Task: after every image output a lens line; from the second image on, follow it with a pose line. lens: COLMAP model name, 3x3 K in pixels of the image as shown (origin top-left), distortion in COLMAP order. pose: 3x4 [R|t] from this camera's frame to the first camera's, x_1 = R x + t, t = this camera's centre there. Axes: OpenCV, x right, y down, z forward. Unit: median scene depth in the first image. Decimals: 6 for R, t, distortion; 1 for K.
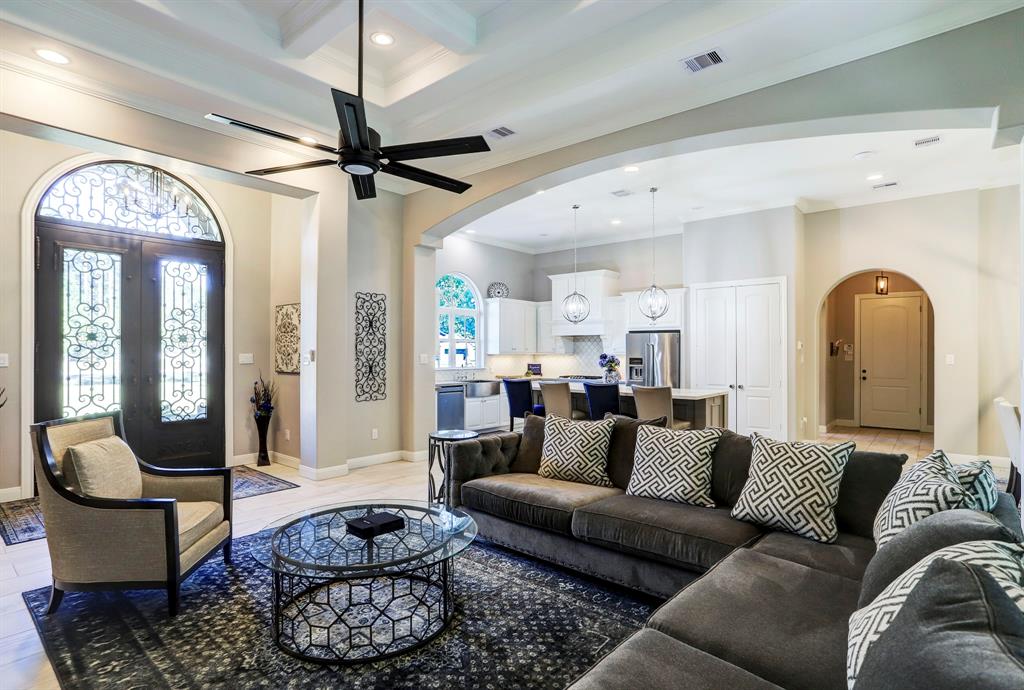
lens RADIAL K [[546.3, 0, 512.0], [0, 546.3, 345.0], [0, 0, 1]] dist [-0.000627, 0.000010]
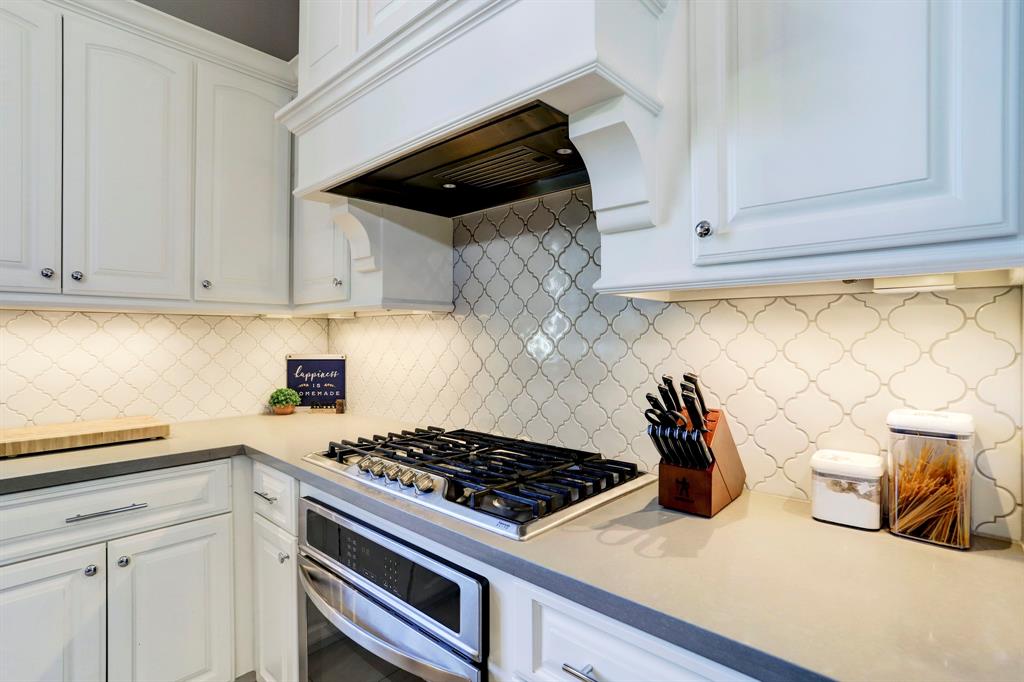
lens RADIAL K [[504.3, 0, 512.0], [0, 504.3, 341.0], [0, 0, 1]] dist [-0.036901, 0.021531]
pose [[0.998614, -0.000575, -0.052631, 0.169379], [0.001678, 0.999780, 0.020919, 0.028093], [0.052607, -0.020979, 0.998395, 0.983387]]
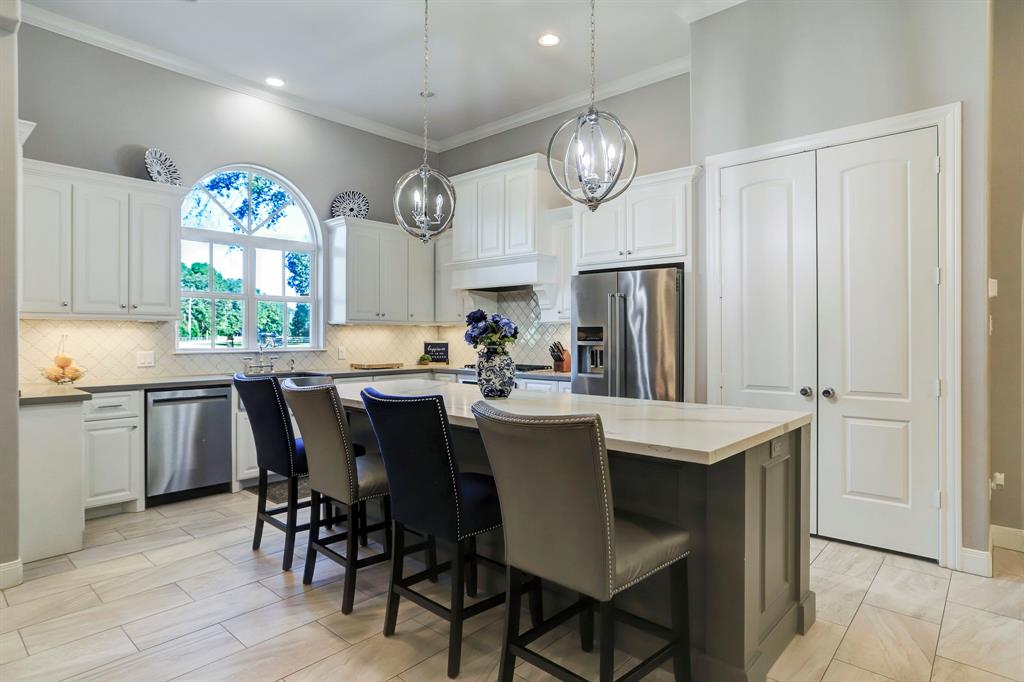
lens RADIAL K [[579.7, 0, 512.0], [0, 579.7, 341.0], [0, 0, 1]] dist [0.003453, 0.000881]
pose [[0.999422, -0.002344, -0.033927, 0.174923], [0.003104, 0.999745, 0.022365, 0.024187], [0.033866, -0.022457, 0.999174, 0.495952]]
